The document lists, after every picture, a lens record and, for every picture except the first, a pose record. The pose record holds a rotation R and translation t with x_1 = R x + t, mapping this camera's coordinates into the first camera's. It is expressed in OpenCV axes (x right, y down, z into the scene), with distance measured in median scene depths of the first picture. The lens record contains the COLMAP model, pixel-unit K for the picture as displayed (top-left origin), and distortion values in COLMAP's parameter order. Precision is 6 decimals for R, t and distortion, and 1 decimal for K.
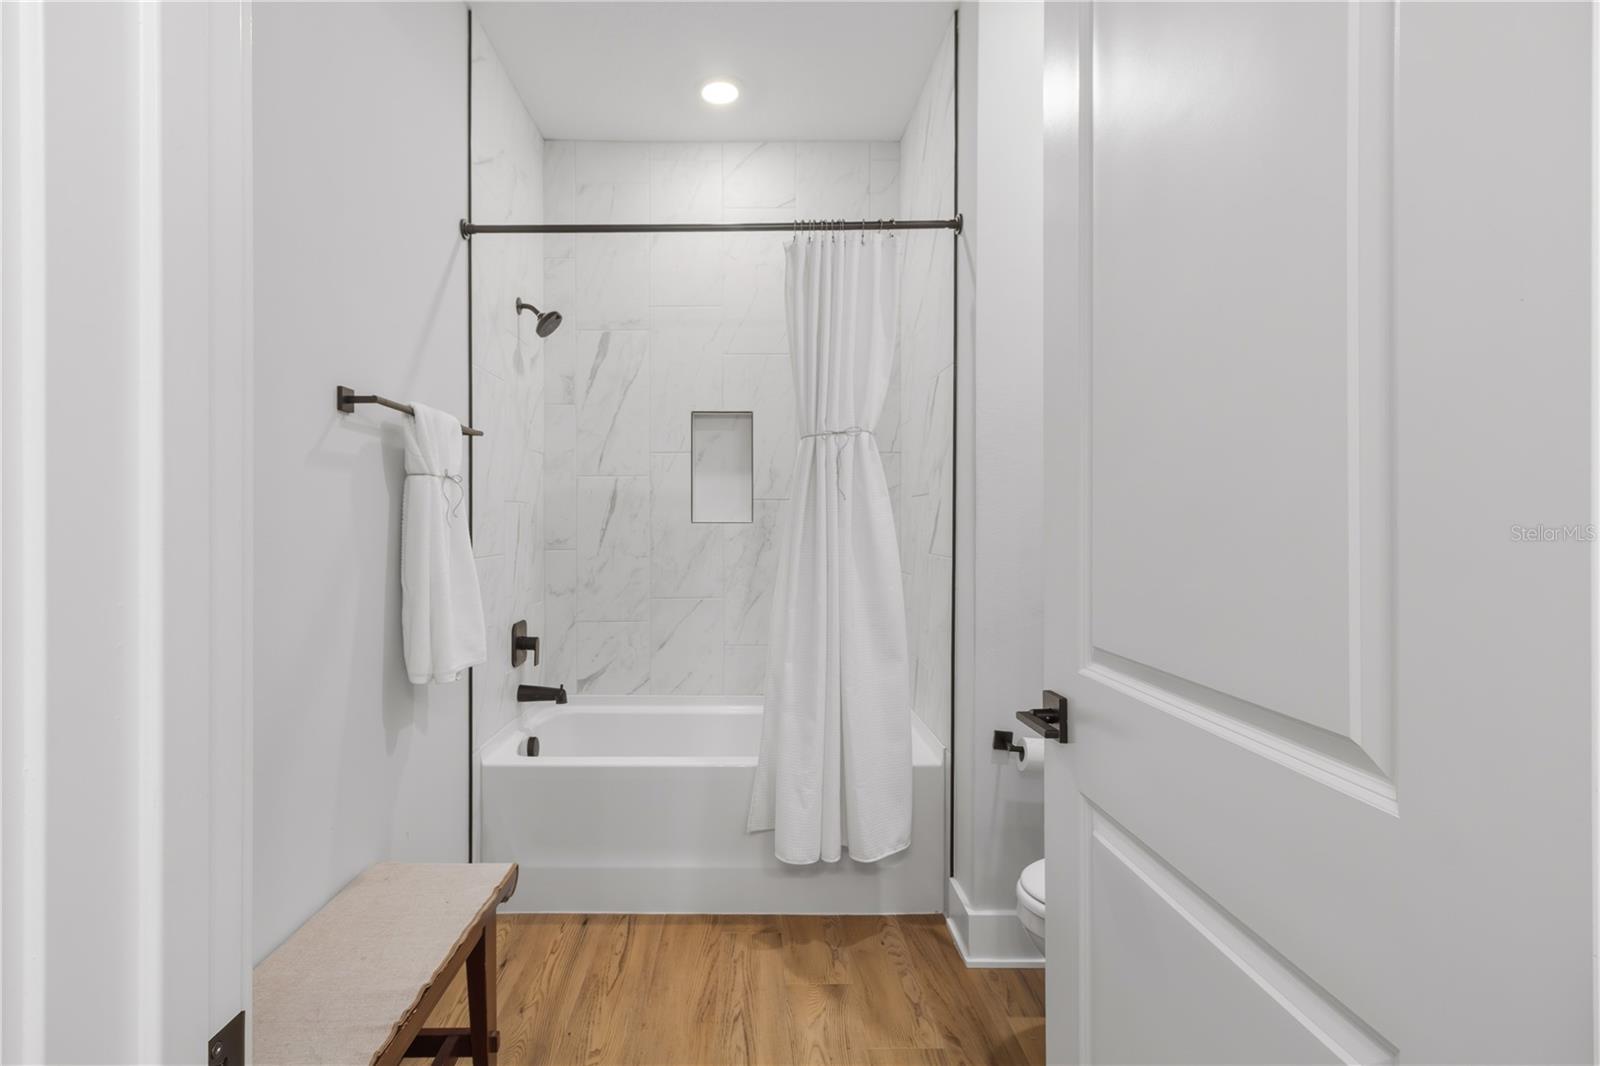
lens RADIAL K [[789.2, 0, 799.3], [0, 789.2, 526.1], [0, 0, 1]] dist [0.008797, 0.000167]
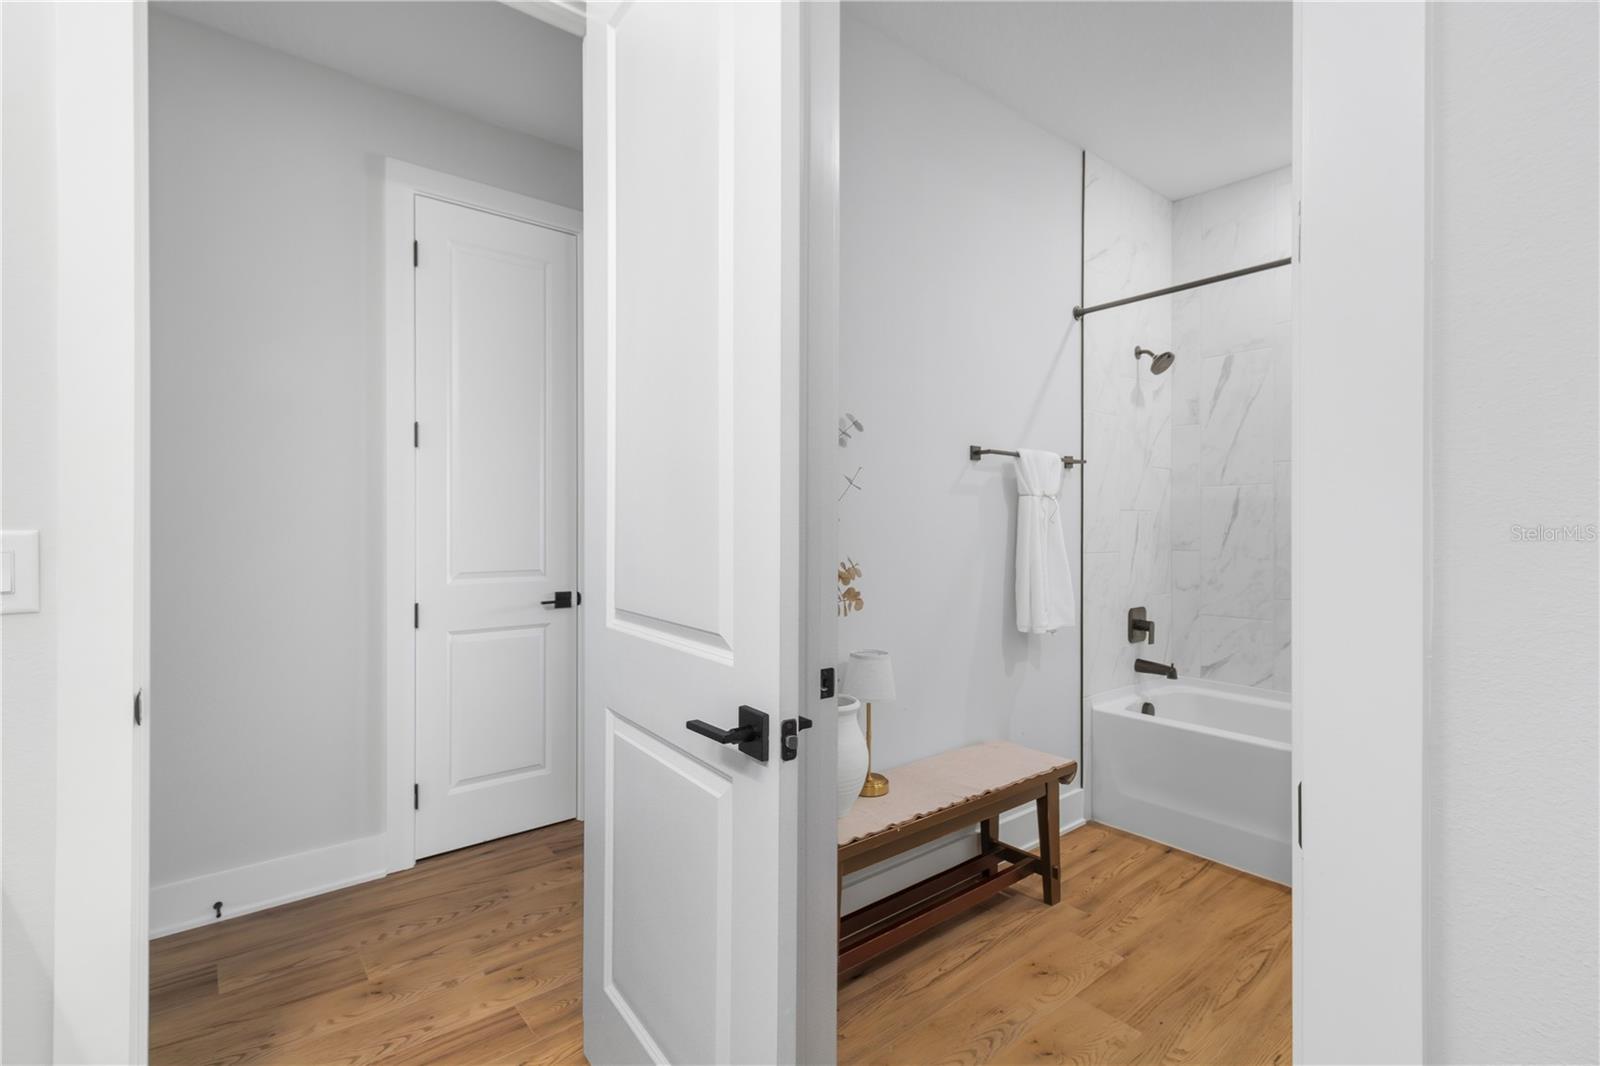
lens RADIAL K [[690.2, 0, 800.0], [0, 690.2, 533.0], [0, 0, 1]] dist [-0.000219, -0.000007]
pose [[0.635541, 0.007879, -0.772027, 0.147985], [-0.005531, 0.999969, 0.005652, 0.001191], [0.772047, 0.000678, 0.635565, -0.098123]]
